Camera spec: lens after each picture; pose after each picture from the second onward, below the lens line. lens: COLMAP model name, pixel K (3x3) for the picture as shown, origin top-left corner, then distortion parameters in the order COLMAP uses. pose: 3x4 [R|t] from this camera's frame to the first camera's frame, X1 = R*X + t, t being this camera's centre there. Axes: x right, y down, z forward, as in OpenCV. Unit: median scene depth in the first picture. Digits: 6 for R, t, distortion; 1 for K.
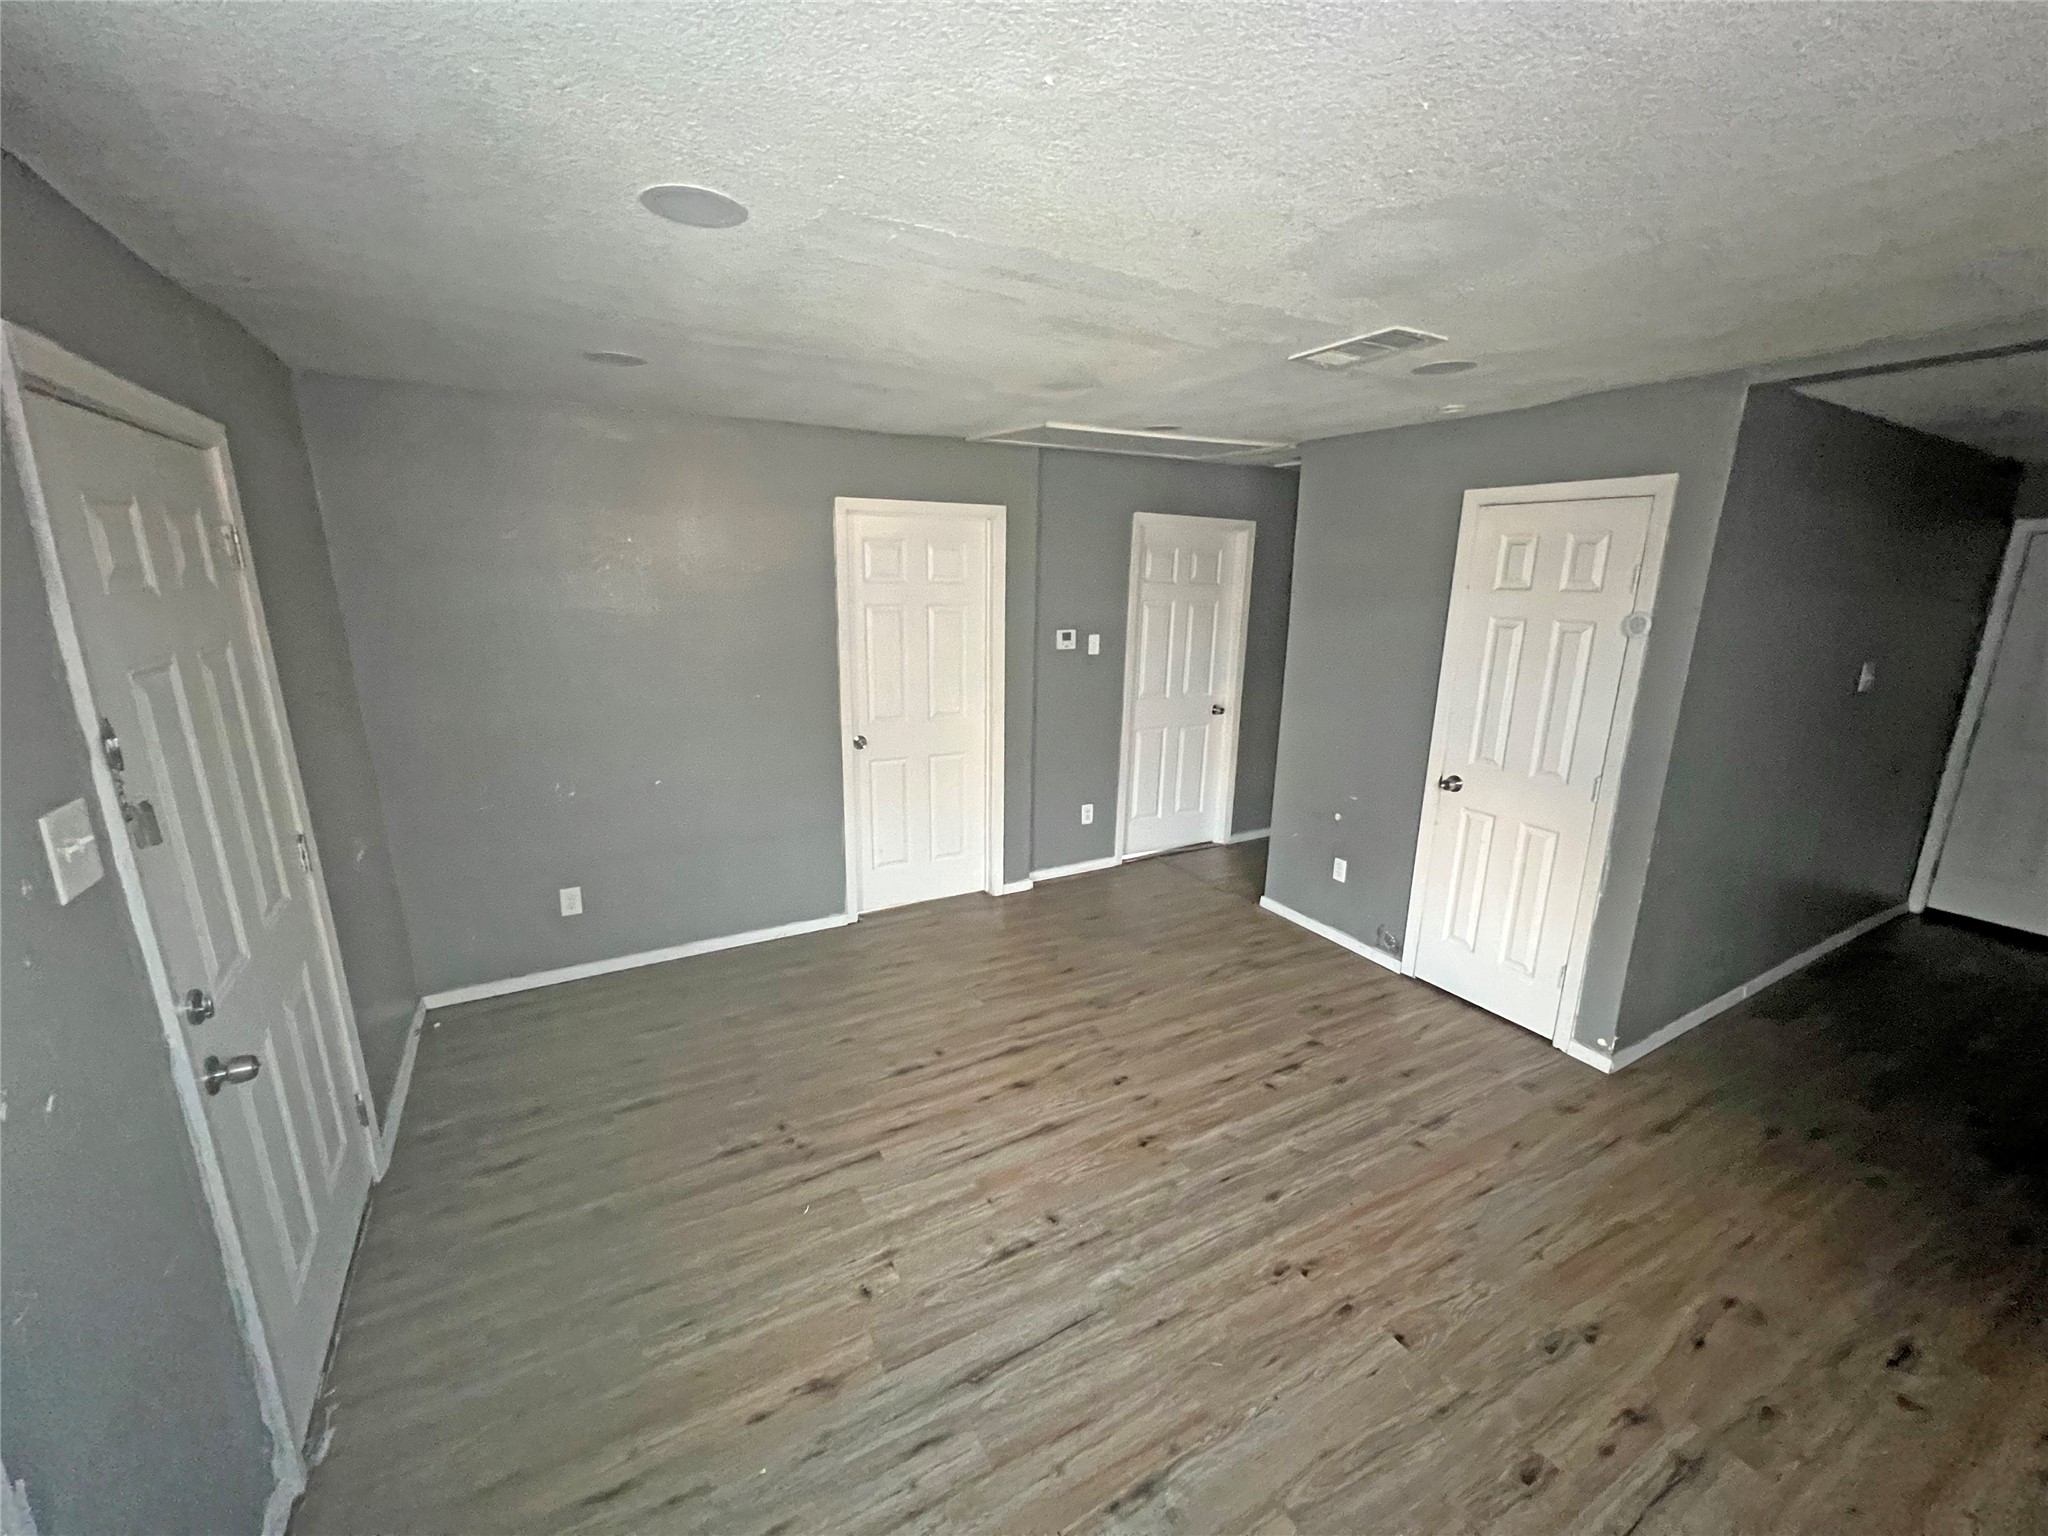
lens RADIAL K [[829.1, 0, 1024.0], [0, 829.1, 768.0], [0, 0, 1]] dist [-0.000520, -0.000080]
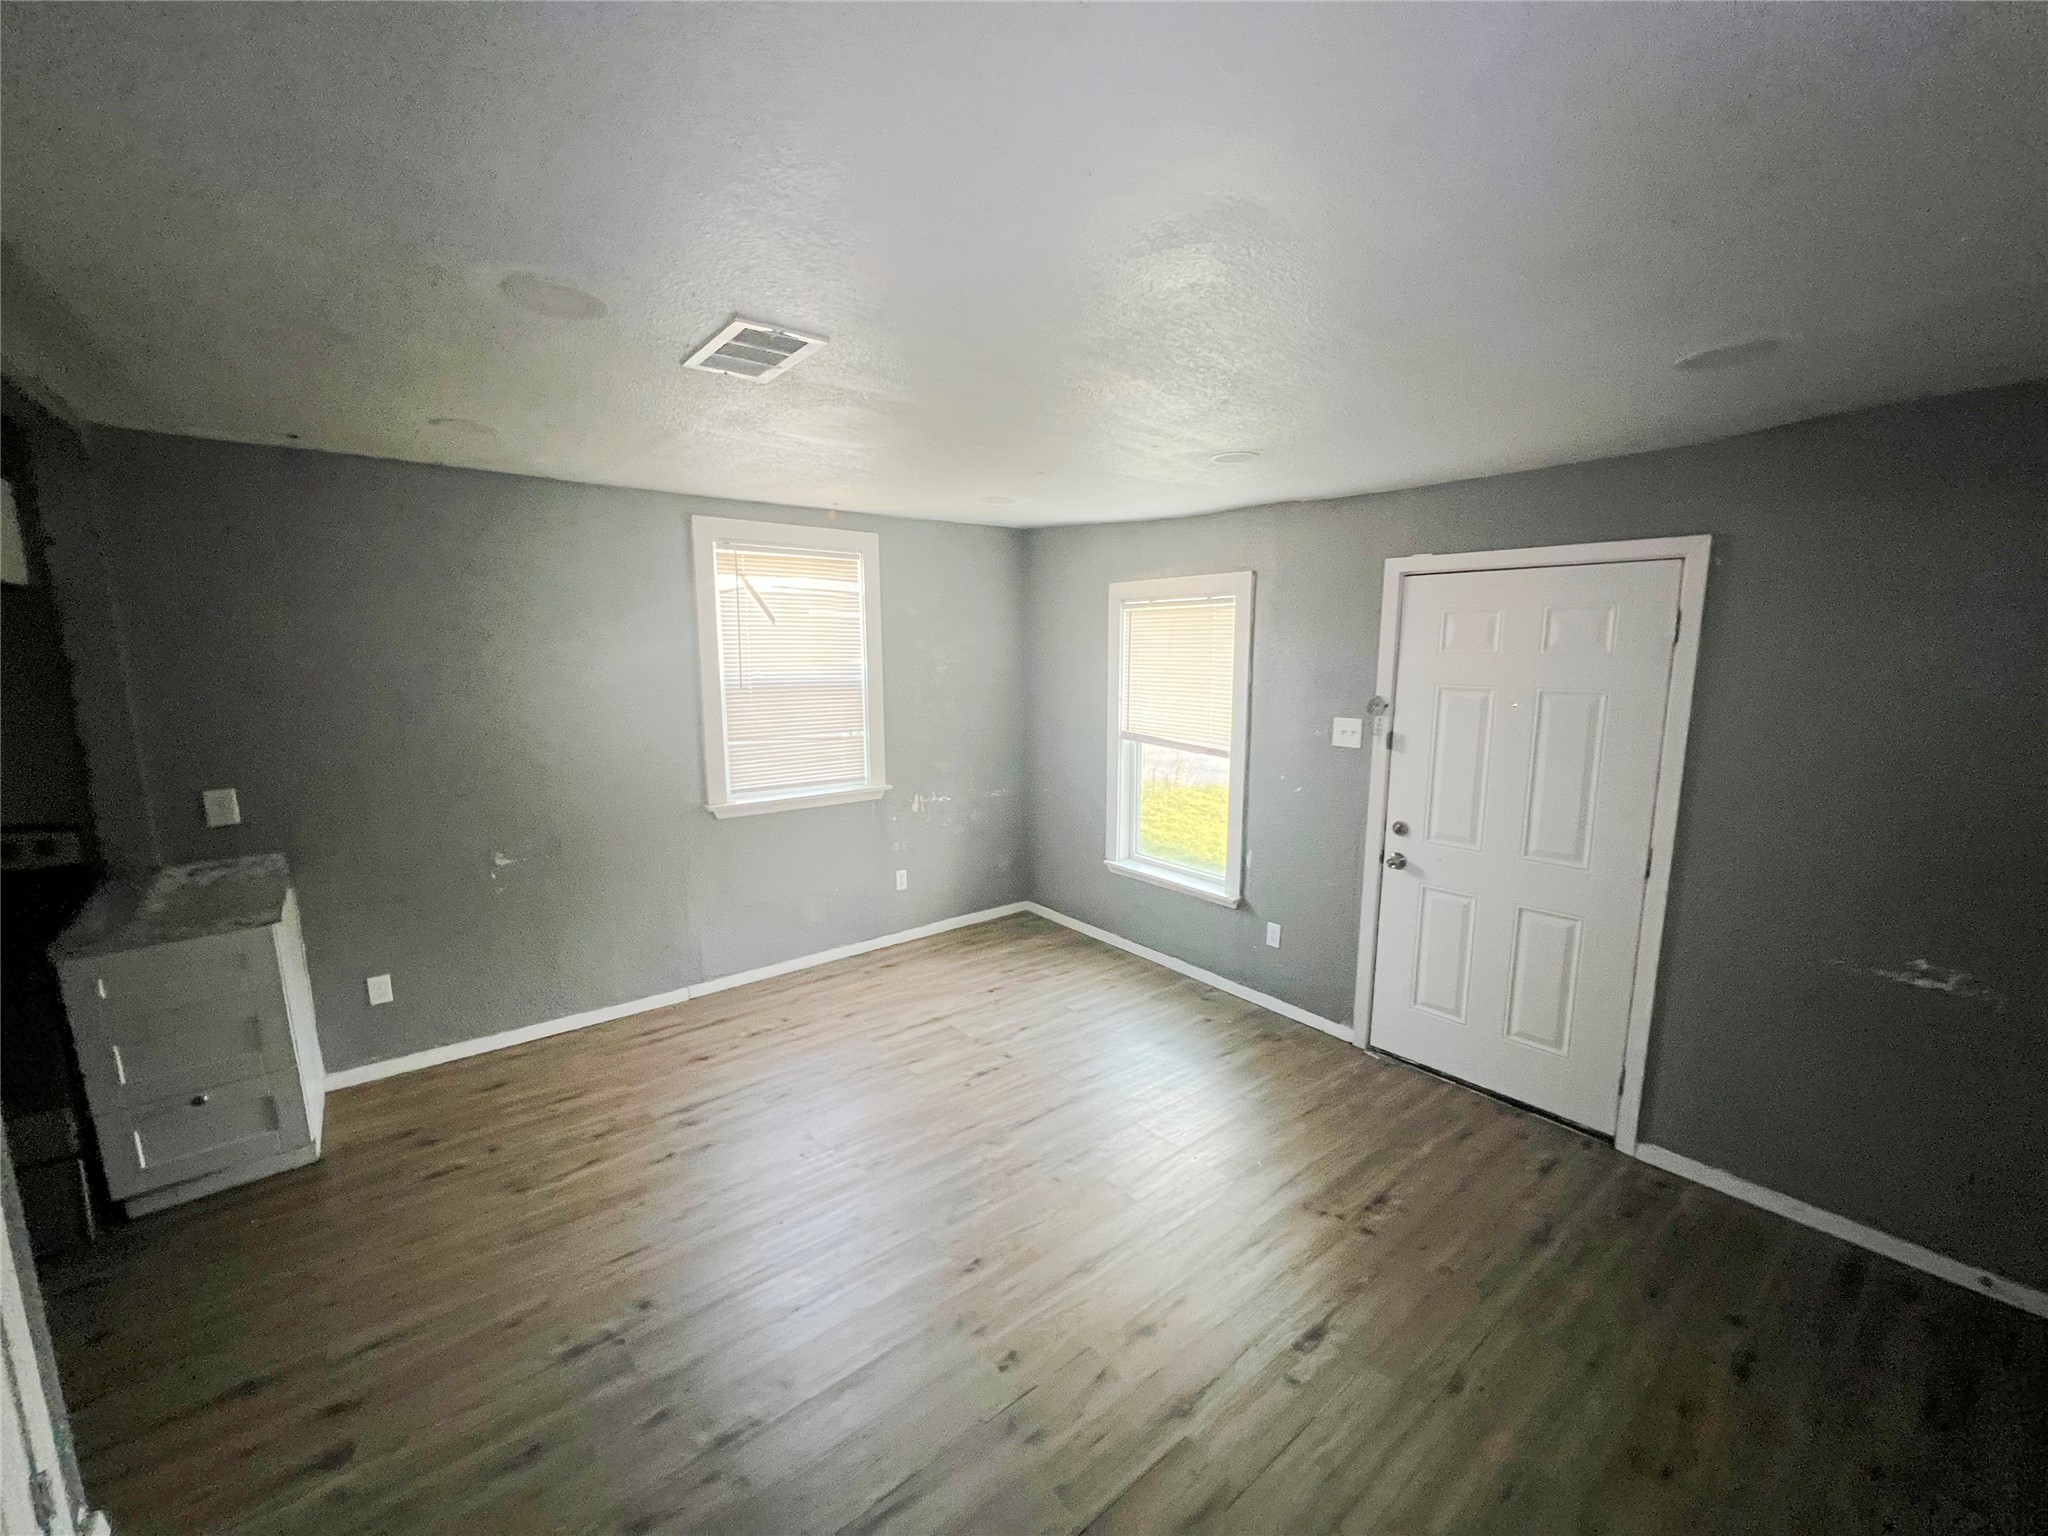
lens RADIAL K [[818.9, 0, 1024.0], [0, 818.9, 768.0], [0, 0, 1]] dist [0.000162, 0.000010]
pose [[-0.983559, 0.009419, -0.180344, 0.290484], [-0.061548, 0.921367, 0.383790, -0.443659], [0.169778, 0.388580, -0.905639, 1.862563]]
